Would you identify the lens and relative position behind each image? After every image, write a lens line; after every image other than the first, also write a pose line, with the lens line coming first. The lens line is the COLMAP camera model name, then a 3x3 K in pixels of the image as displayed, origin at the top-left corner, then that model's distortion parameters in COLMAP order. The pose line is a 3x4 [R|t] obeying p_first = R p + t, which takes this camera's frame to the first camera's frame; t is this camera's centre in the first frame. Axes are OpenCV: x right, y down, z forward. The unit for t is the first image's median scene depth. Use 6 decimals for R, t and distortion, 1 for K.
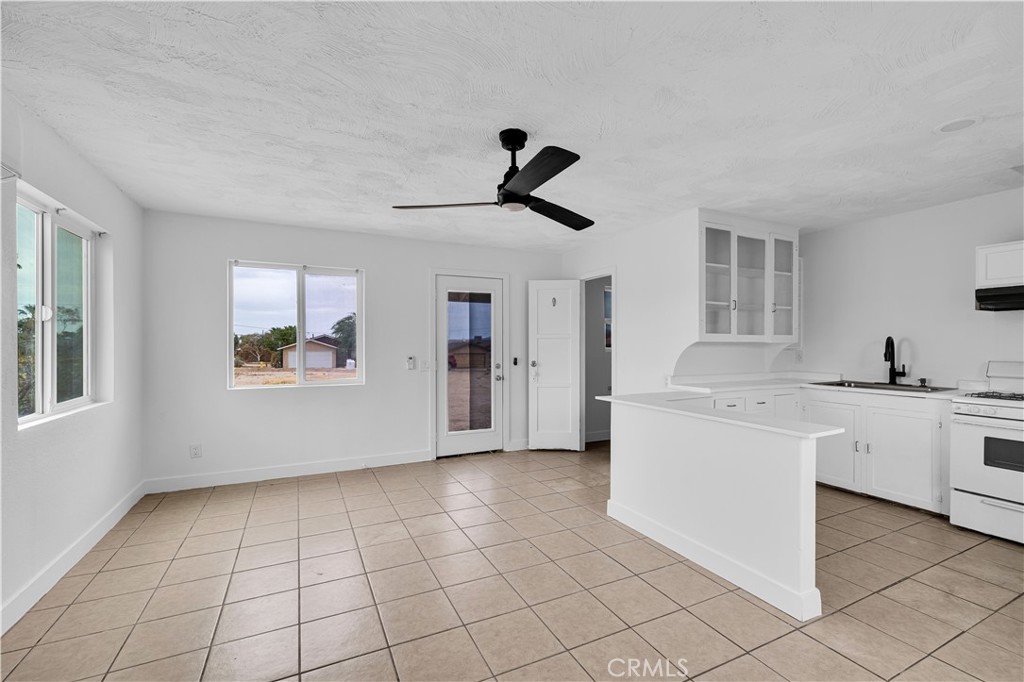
lens RADIAL K [[426.7, 0, 510.8], [0, 426.7, 345.9], [0, 0, 1]] dist [0.003479, 0.000234]
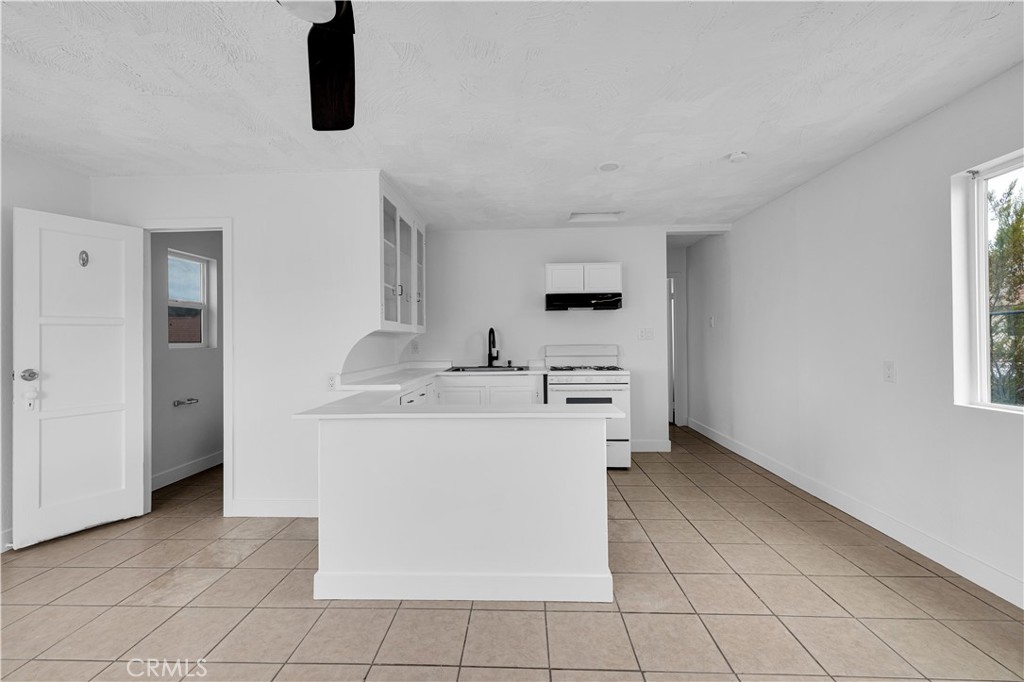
lens RADIAL K [[426.7, 0, 520.4], [0, 426.7, 336.9], [0, 0, 1]] dist [0.003479, 0.000234]
pose [[0.483676, -0.003015, 0.875242, -0.143785], [0.015611, 0.999865, -0.005183, 0.011488], [-0.875108, 0.016170, 0.483658, 0.332368]]
